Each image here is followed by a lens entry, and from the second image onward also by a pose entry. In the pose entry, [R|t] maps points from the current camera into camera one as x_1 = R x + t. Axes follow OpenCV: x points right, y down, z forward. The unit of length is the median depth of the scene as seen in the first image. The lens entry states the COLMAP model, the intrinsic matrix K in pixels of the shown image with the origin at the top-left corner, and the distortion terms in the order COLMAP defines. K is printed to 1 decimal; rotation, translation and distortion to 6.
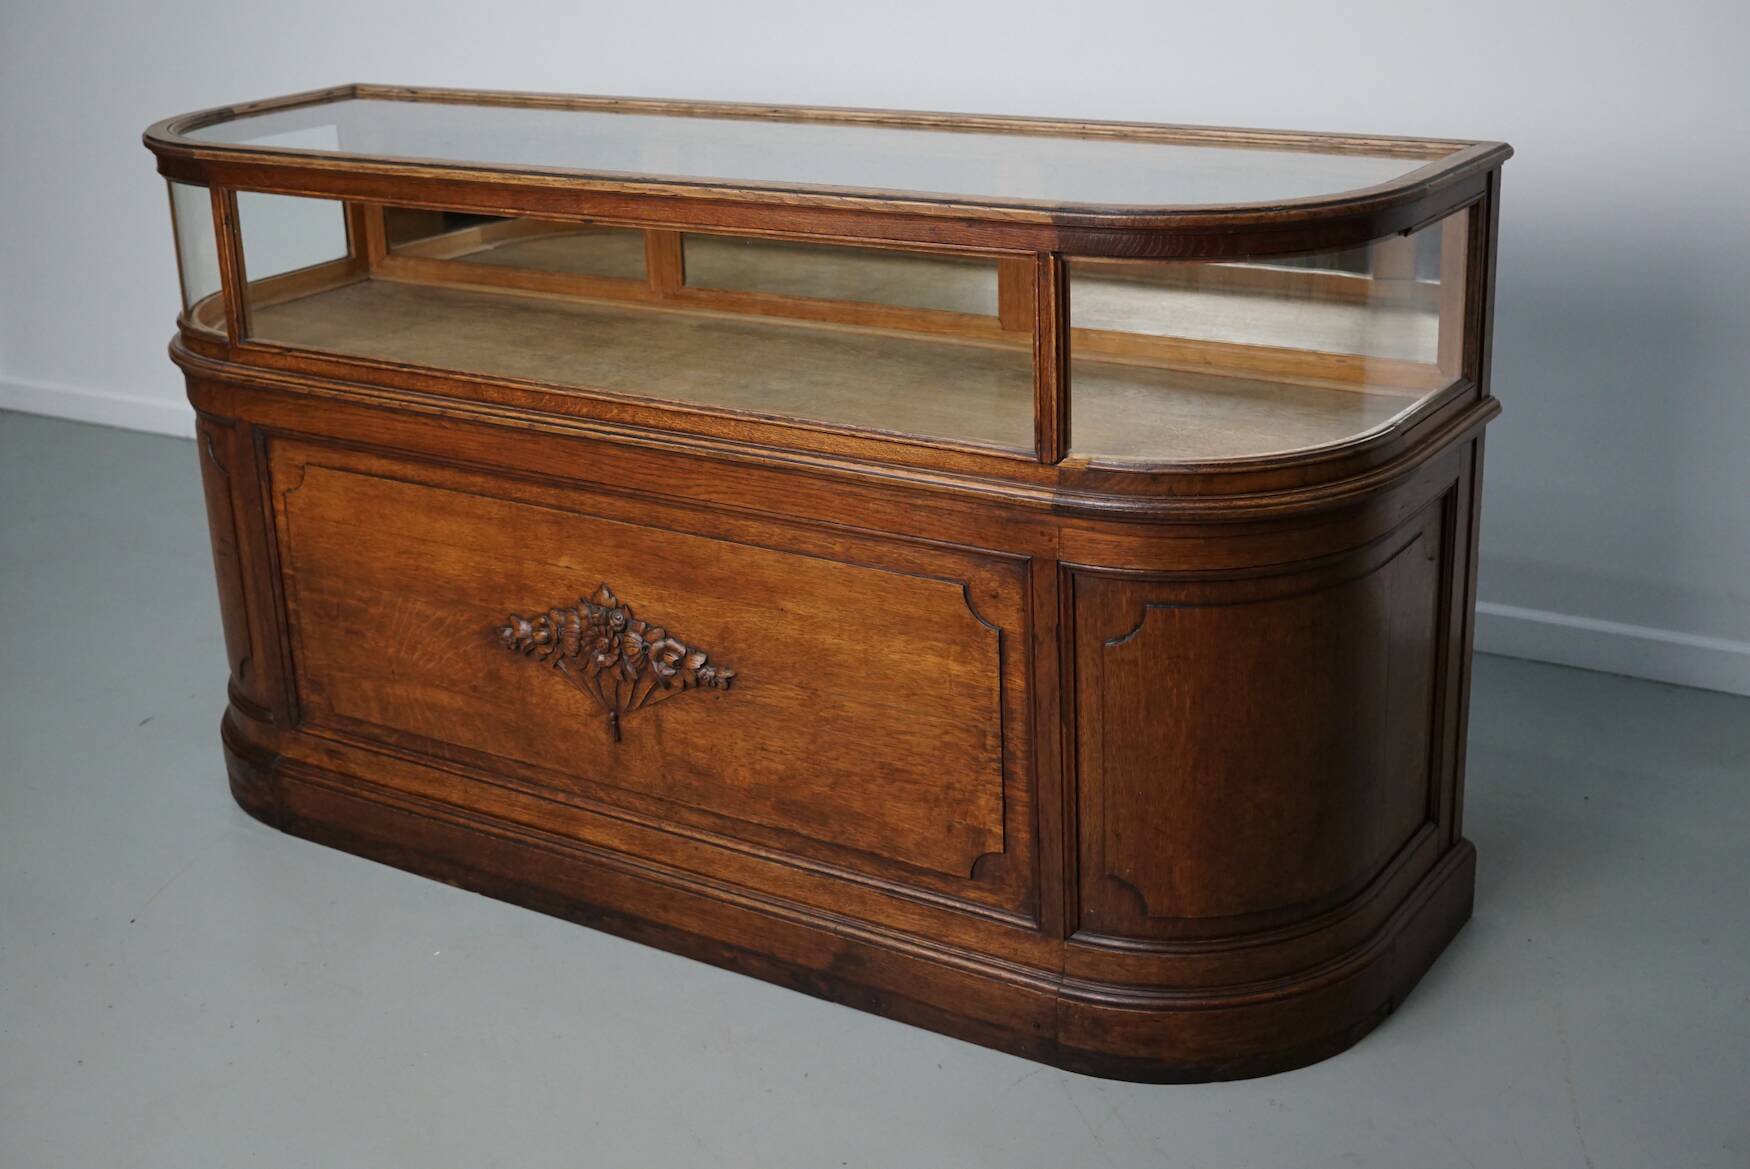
lens RADIAL K [[2261.7, 0, 879.8], [0, 2261.7, 599.2], [0, 0, 1]] dist [-0.149111, 0.328409]
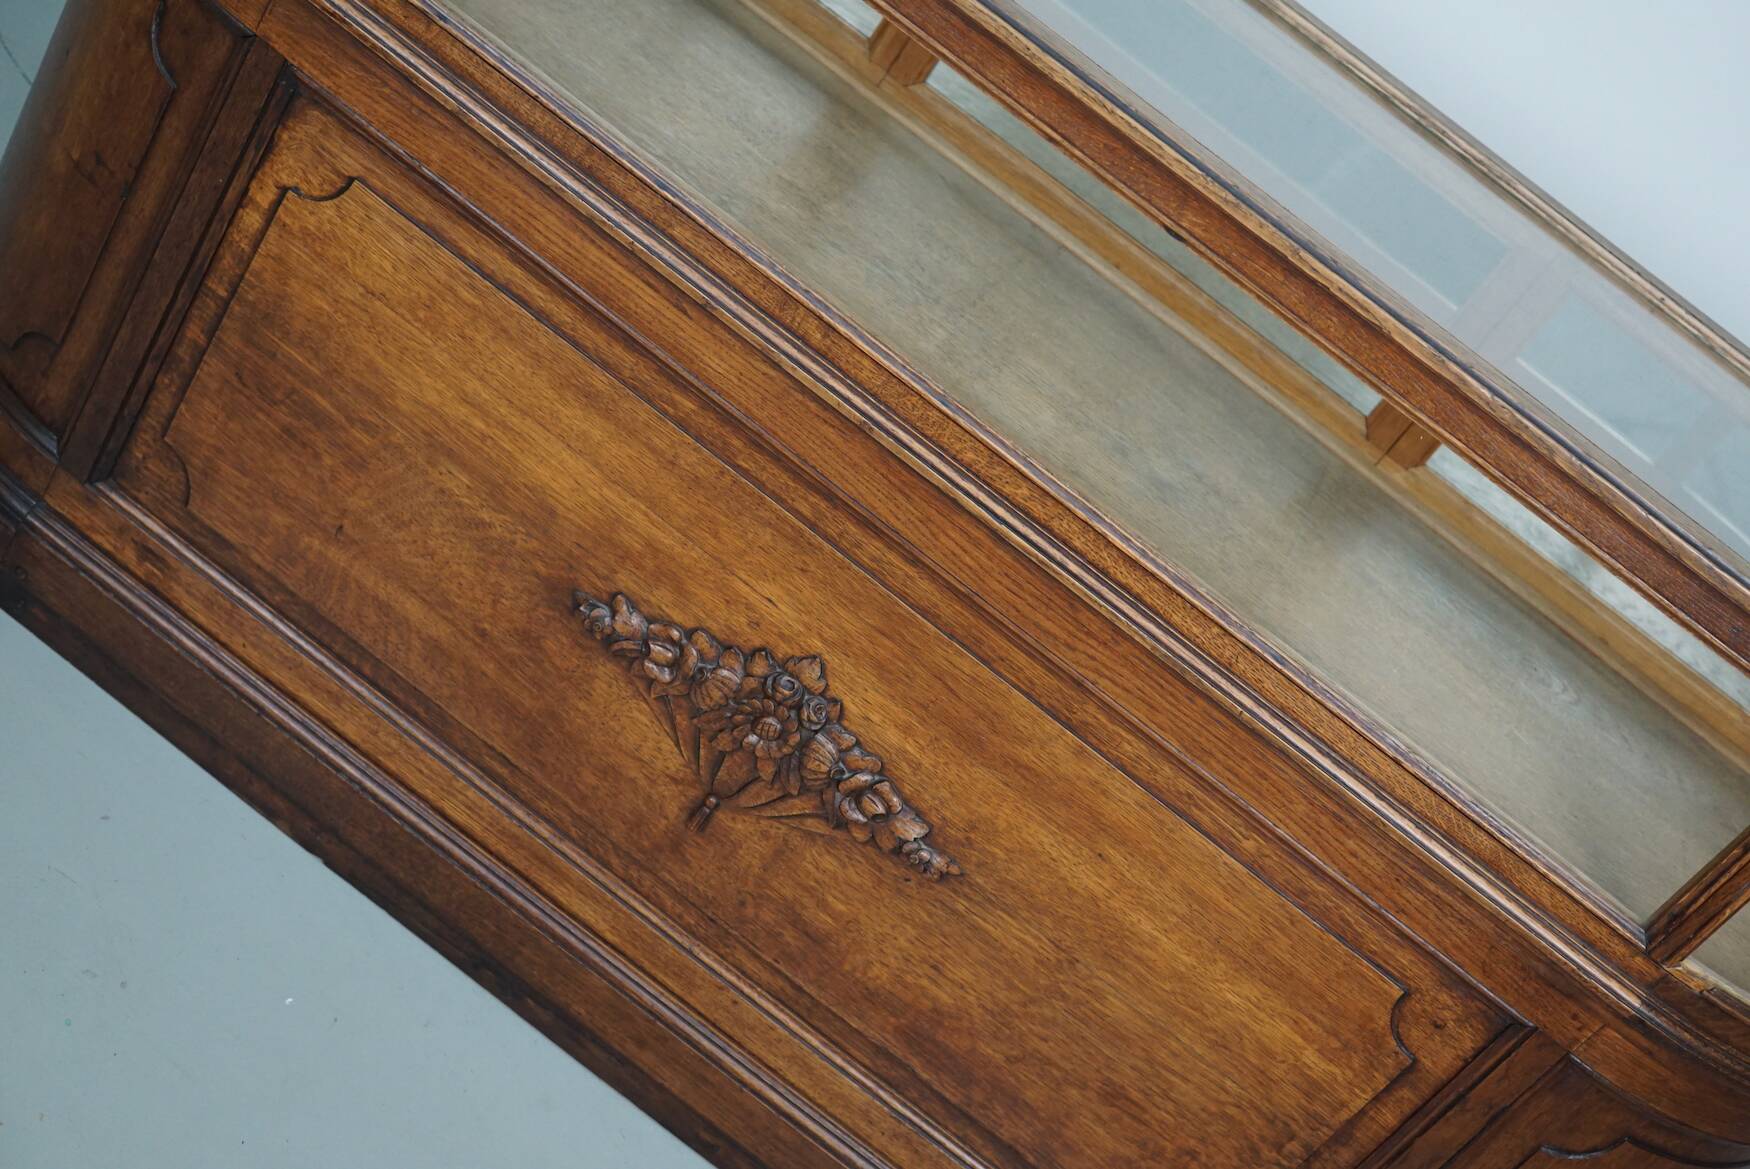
lens RADIAL K [[2261.7, 0, 879.8], [0, 2261.7, 599.2], [0, 0, 1]] dist [-0.149111, 0.328409]
pose [[0.819538, 0.323319, 0.473098, -0.437545], [-0.460856, 0.862548, 0.208861, -0.170608], [-0.340541, -0.389200, 0.855894, 0.472858]]
